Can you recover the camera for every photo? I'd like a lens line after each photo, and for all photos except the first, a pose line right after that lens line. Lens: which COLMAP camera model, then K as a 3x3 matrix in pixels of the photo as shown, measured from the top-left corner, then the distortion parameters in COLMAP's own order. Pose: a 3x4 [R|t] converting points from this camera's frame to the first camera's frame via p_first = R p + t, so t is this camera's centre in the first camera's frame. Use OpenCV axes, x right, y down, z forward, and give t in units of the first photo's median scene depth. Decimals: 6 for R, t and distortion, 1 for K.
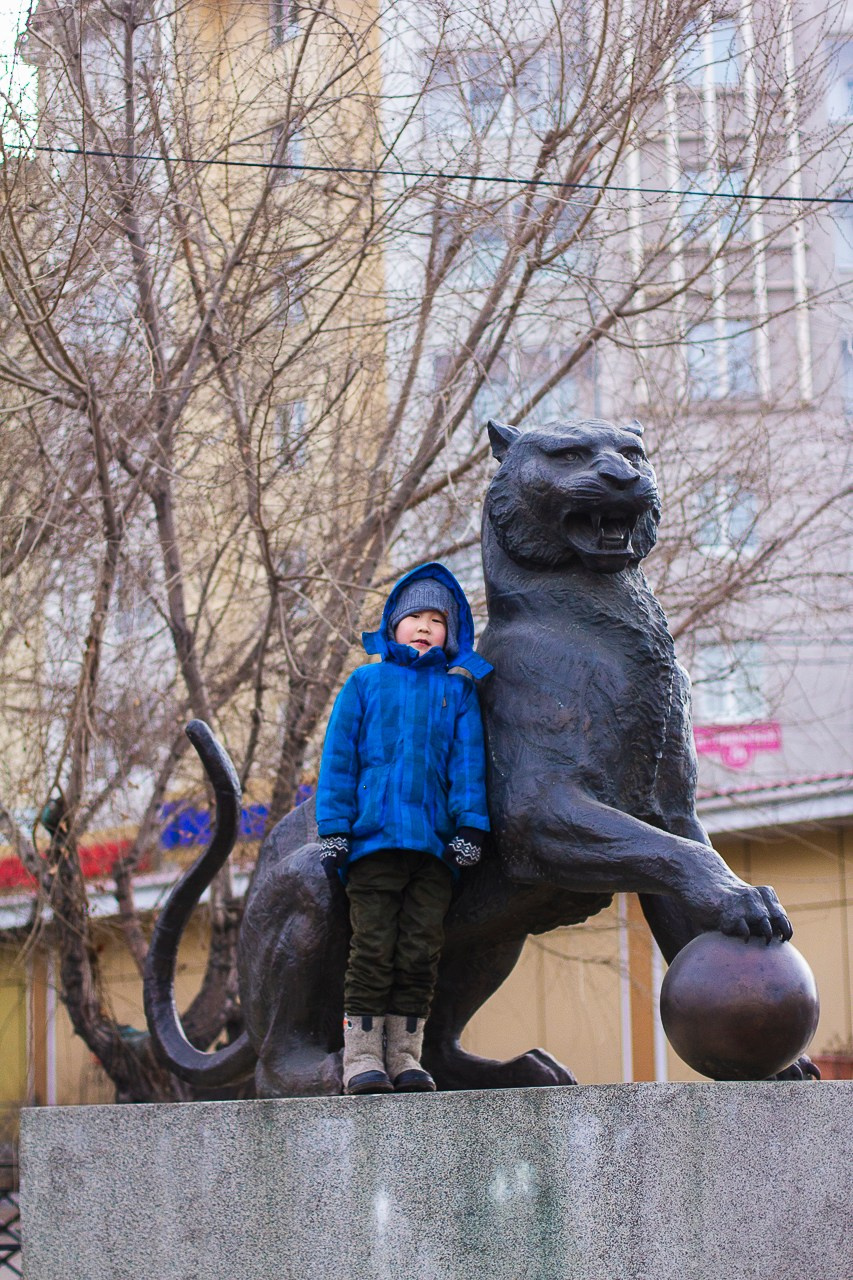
lens RADIAL K [[2993.0, 0, 428.3], [0, 2993.0, 632.9], [0, 0, 1]] dist [-0.119298, 0.000000]
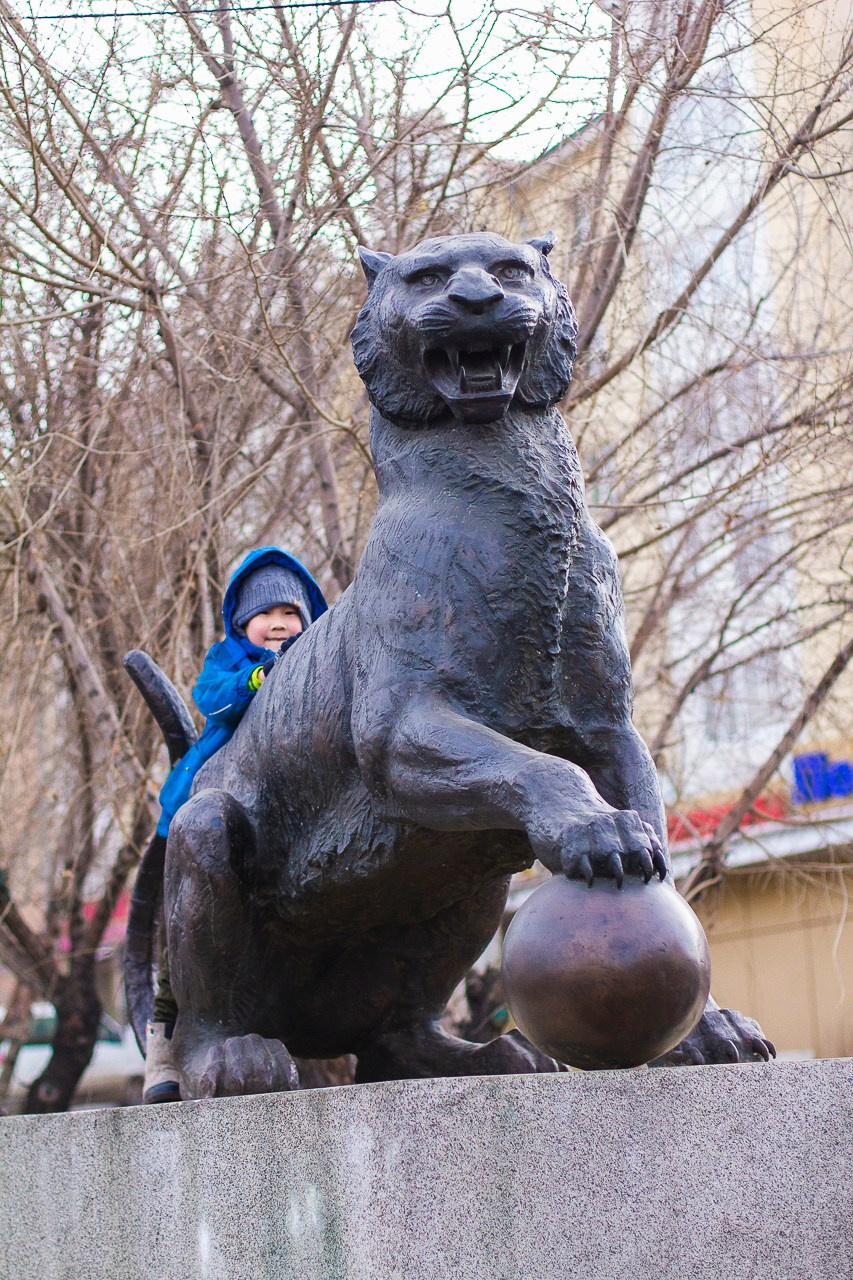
lens RADIAL K [[2993.0, 0, 421.4], [0, 2993.0, 640.1], [0, 0, 1]] dist [-0.119298, 0.000000]
pose [[0.968051, -0.071837, -0.240242, 0.230087], [0.075483, 0.997129, 0.005999, 0.031031], [0.239122, -0.023942, 0.970694, 0.236768]]
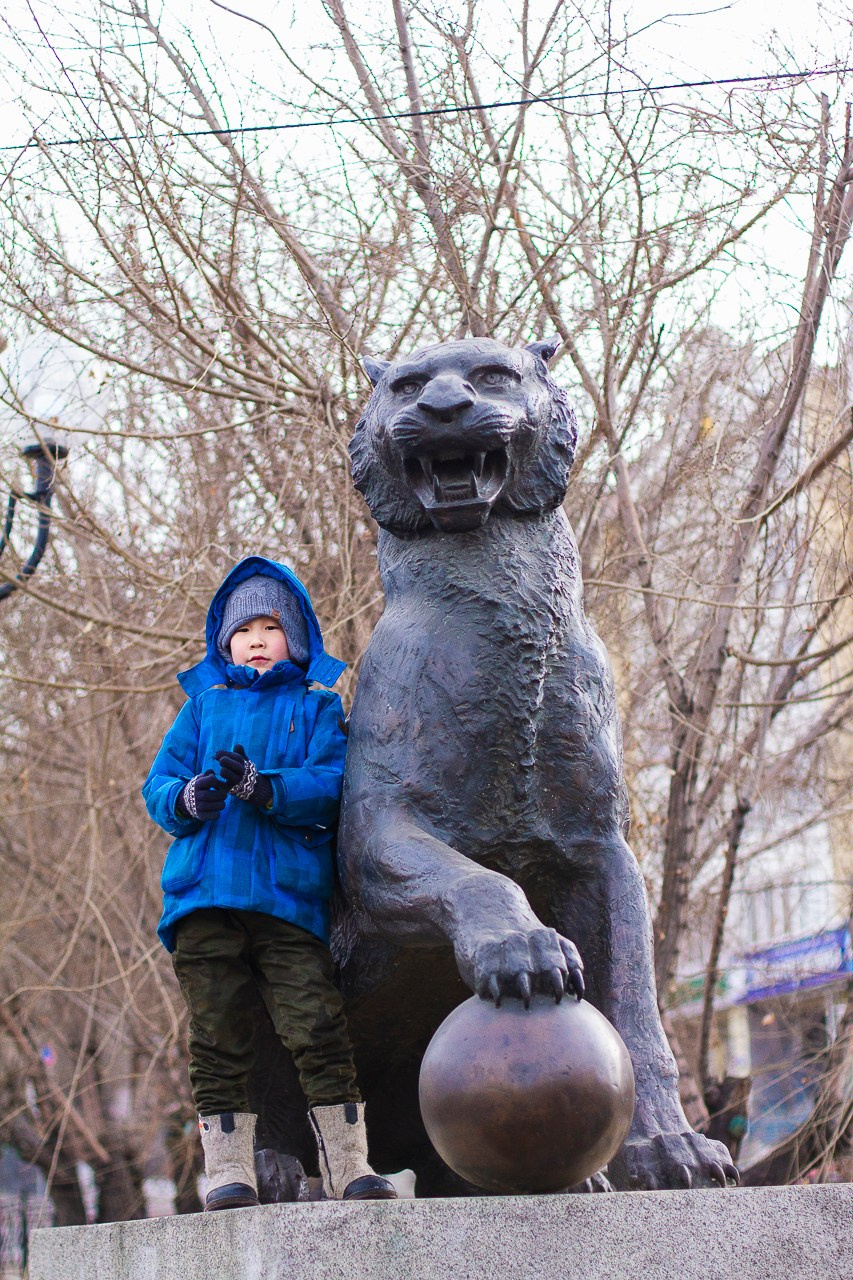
lens RADIAL K [[2993.0, 0, 425.0], [0, 2993.0, 641.3], [0, 0, 1]] dist [-0.119298, 0.000000]
pose [[0.910669, -0.094149, -0.402265, 0.361852], [0.085866, 0.995558, -0.038620, 0.037460], [0.404114, 0.000629, 0.914708, 0.292268]]
